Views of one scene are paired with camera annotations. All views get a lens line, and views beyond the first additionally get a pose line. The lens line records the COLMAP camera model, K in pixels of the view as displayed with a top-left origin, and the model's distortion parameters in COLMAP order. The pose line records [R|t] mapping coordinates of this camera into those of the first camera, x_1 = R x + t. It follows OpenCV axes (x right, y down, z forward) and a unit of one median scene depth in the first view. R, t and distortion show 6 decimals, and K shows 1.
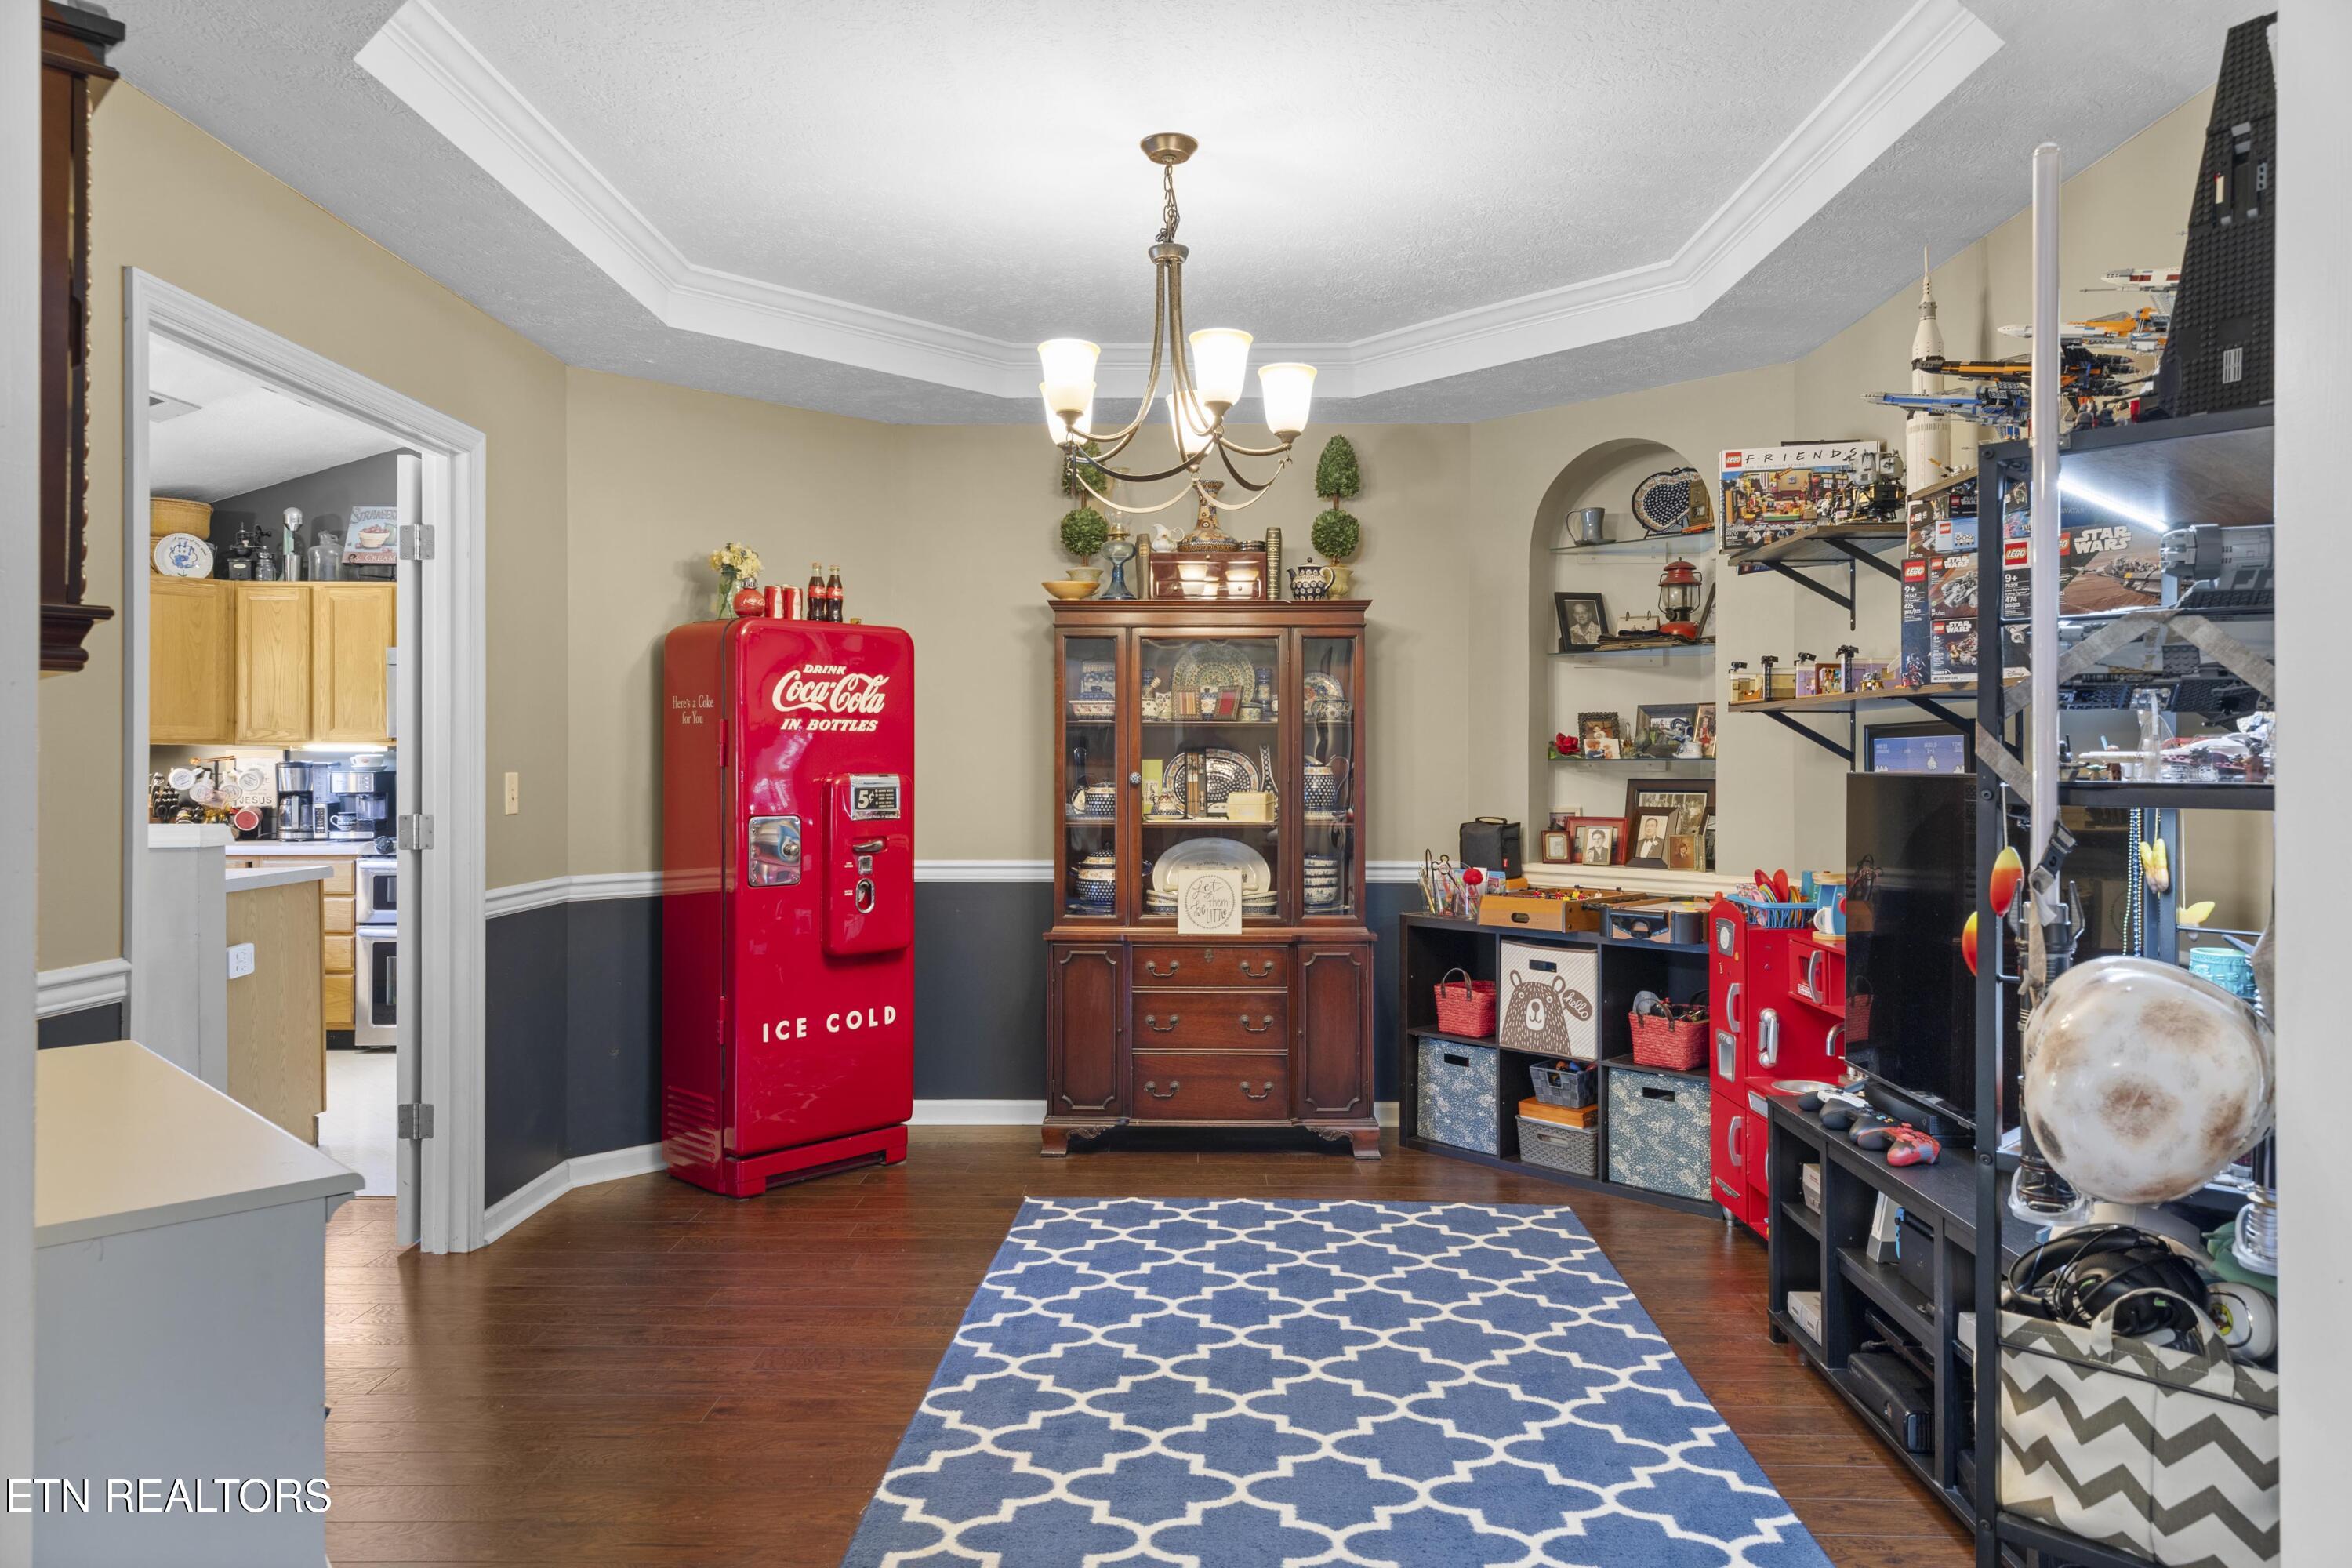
lens RADIAL K [[1542.6, 0, 1175.4], [0, 1542.6, 749.3], [0, 0, 1]] dist [0.002621, 0.001165]
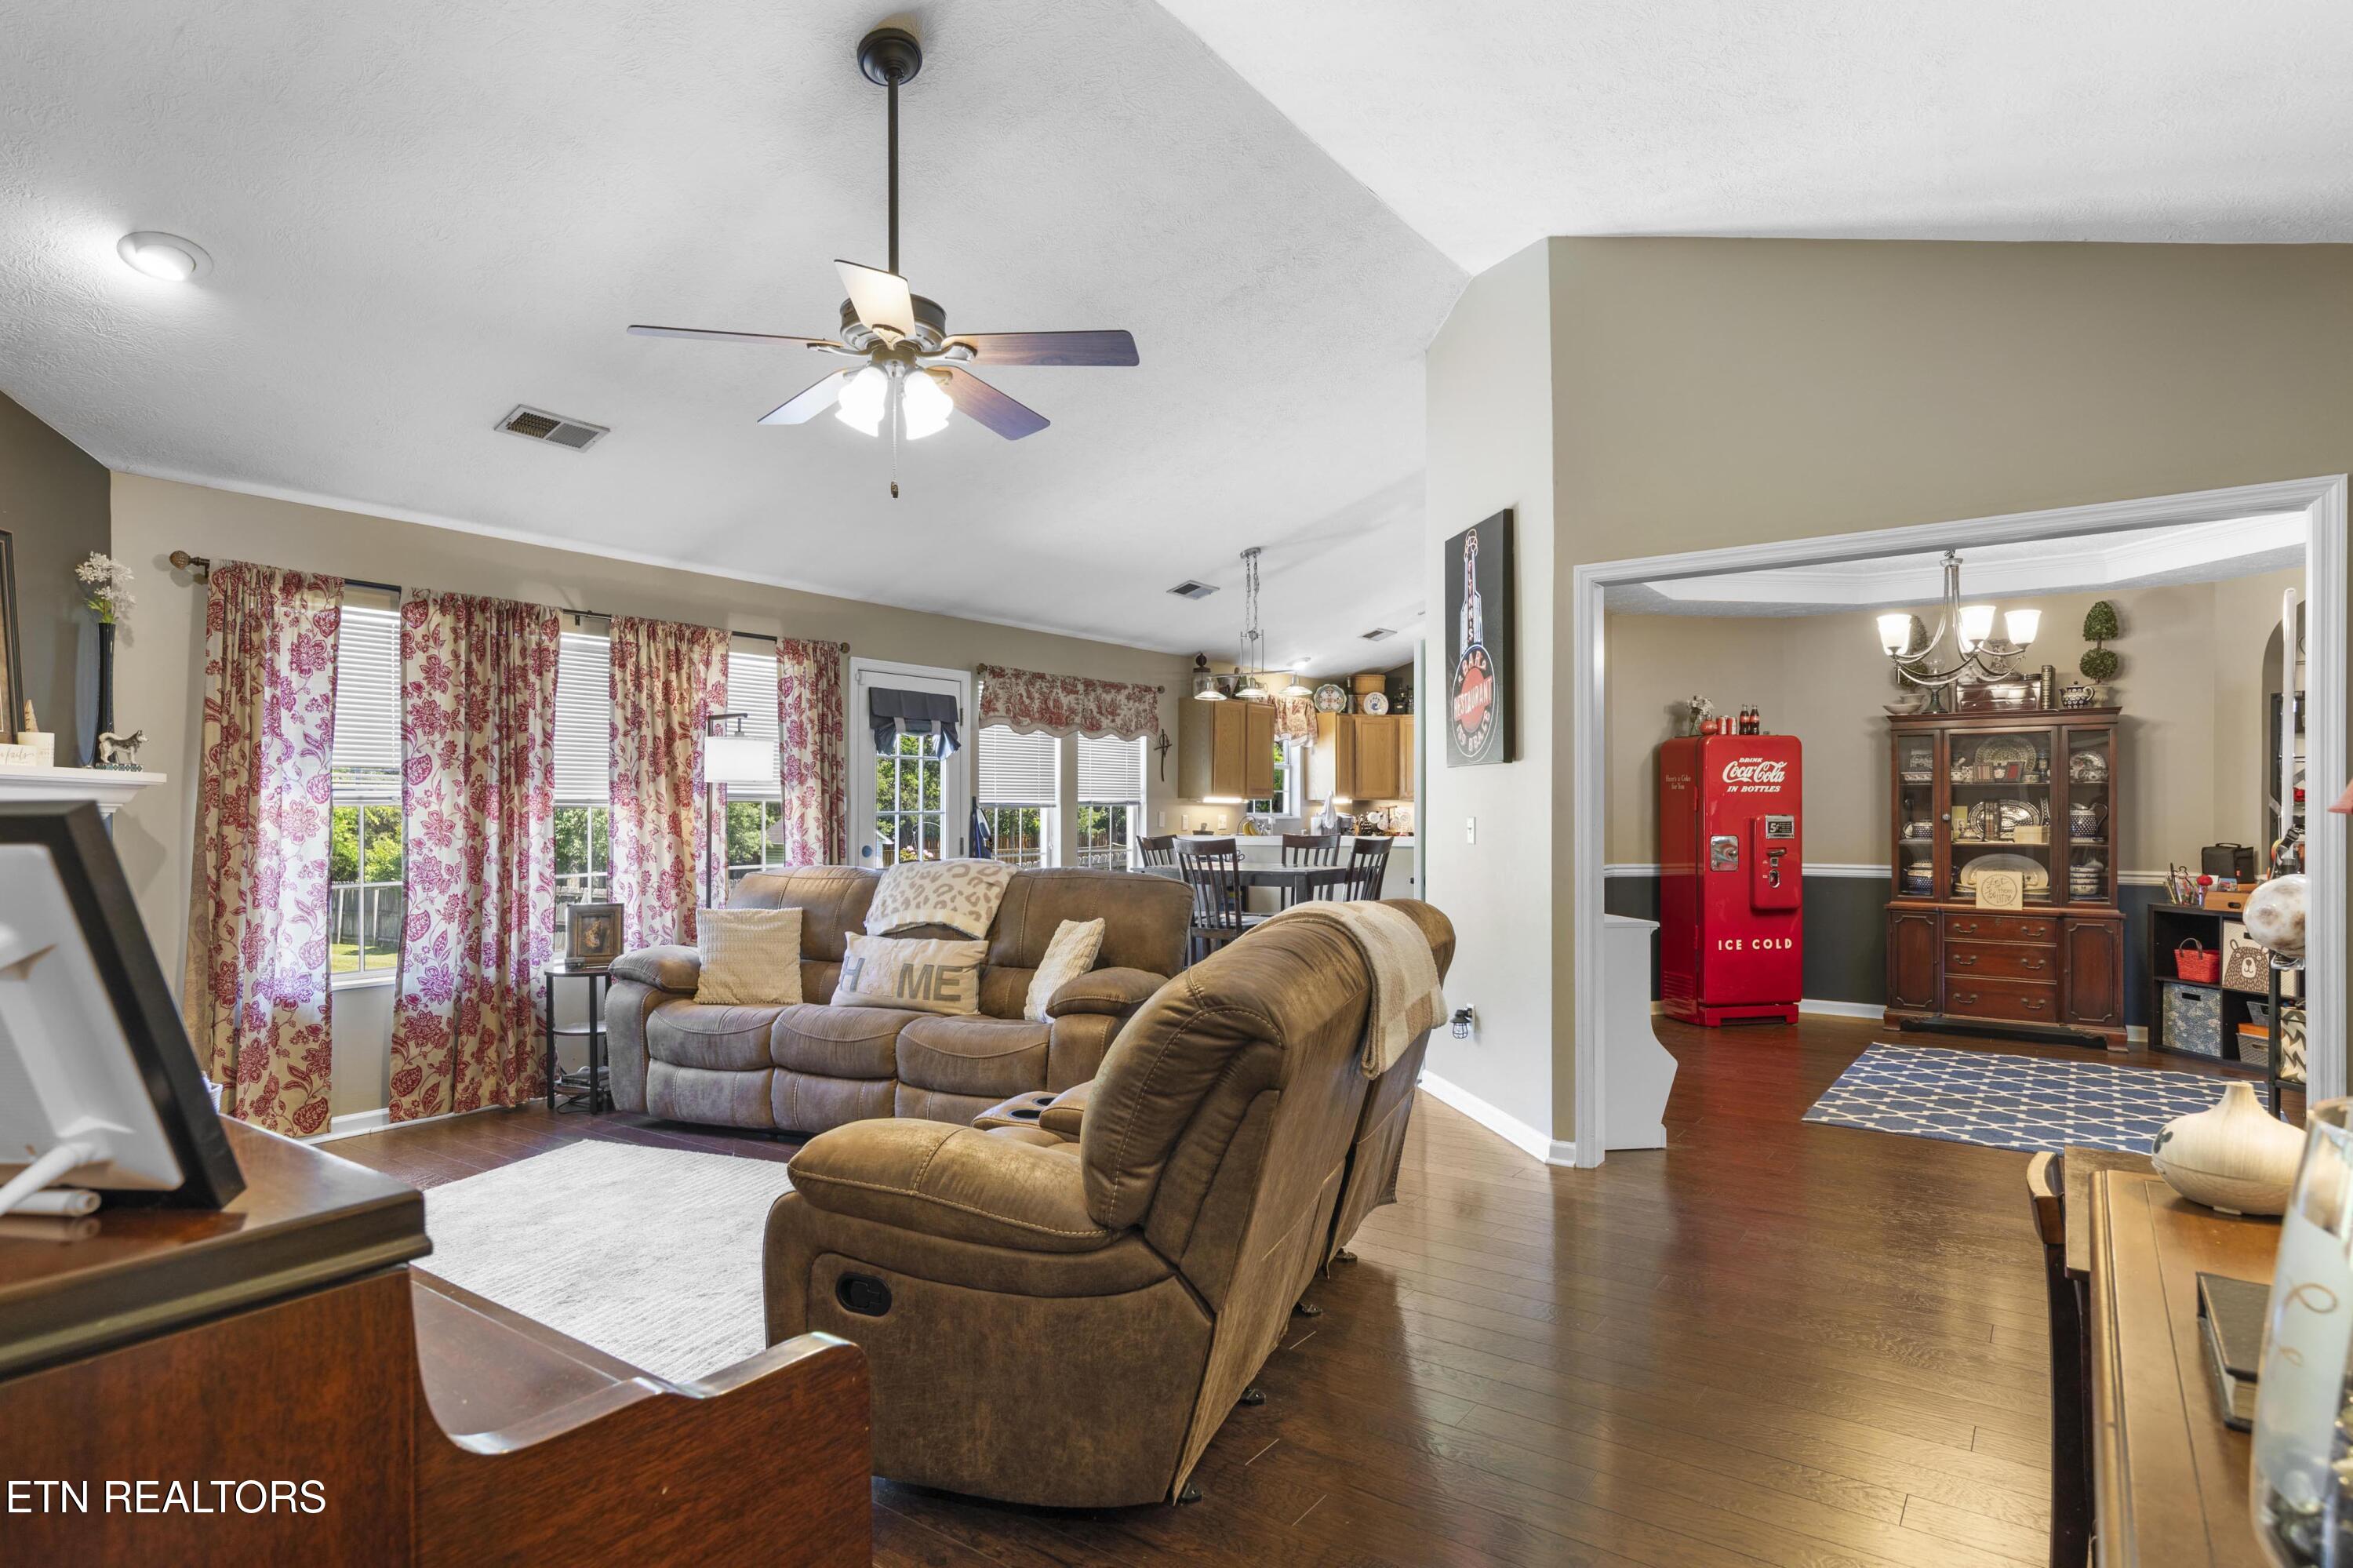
lens RADIAL K [[1253.4, 0, 1137.2], [0, 1253.4, 811.1], [0, 0, 1]] dist [0.009290, -0.001078]
pose [[0.808980, -0.001119, -0.587835, 0.069191], [0.007789, 0.999931, 0.008817, -0.007441], [0.587784, -0.011711, 0.808933, -0.669466]]
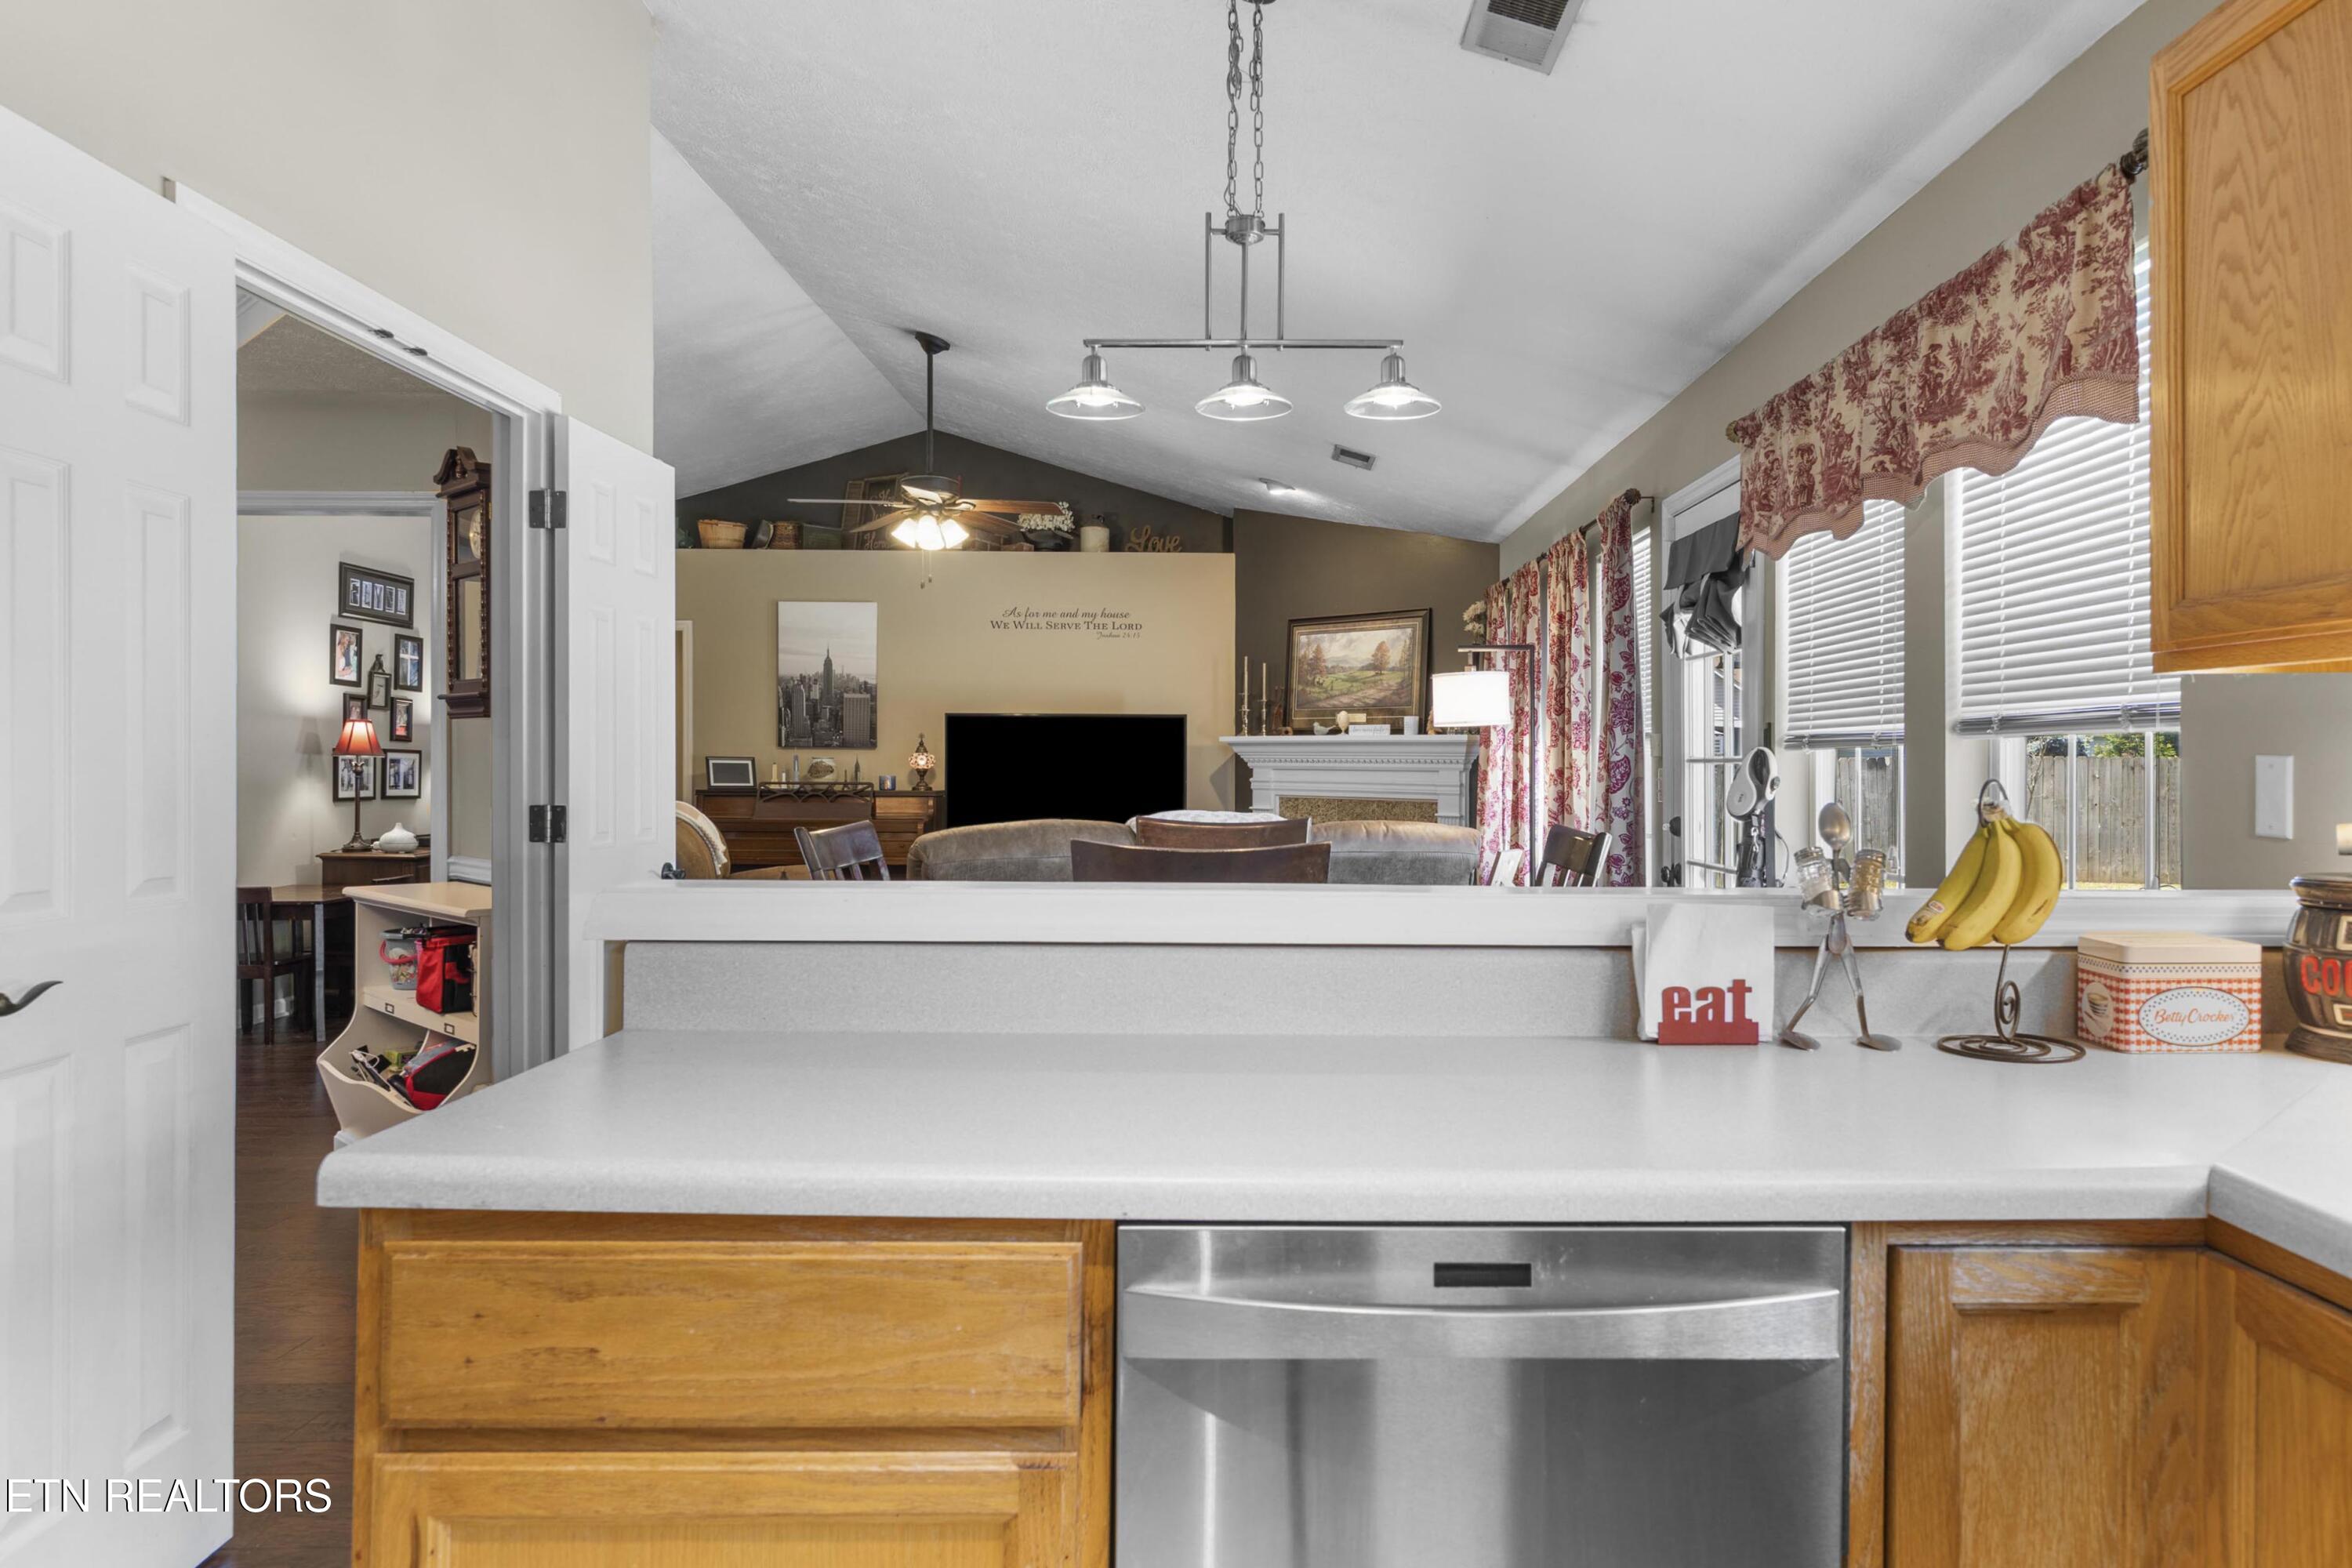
lens RADIAL K [[1525.1, 0, 1280.8], [0, 1525.1, 771.4], [0, 0, 1]] dist [0.004487, -0.000755]
pose [[-0.999291, -0.003092, -0.037533, -0.721639], [-0.002915, 0.999984, -0.004779, 0.017983], [0.037547, -0.004666, -0.999284, 1.306412]]
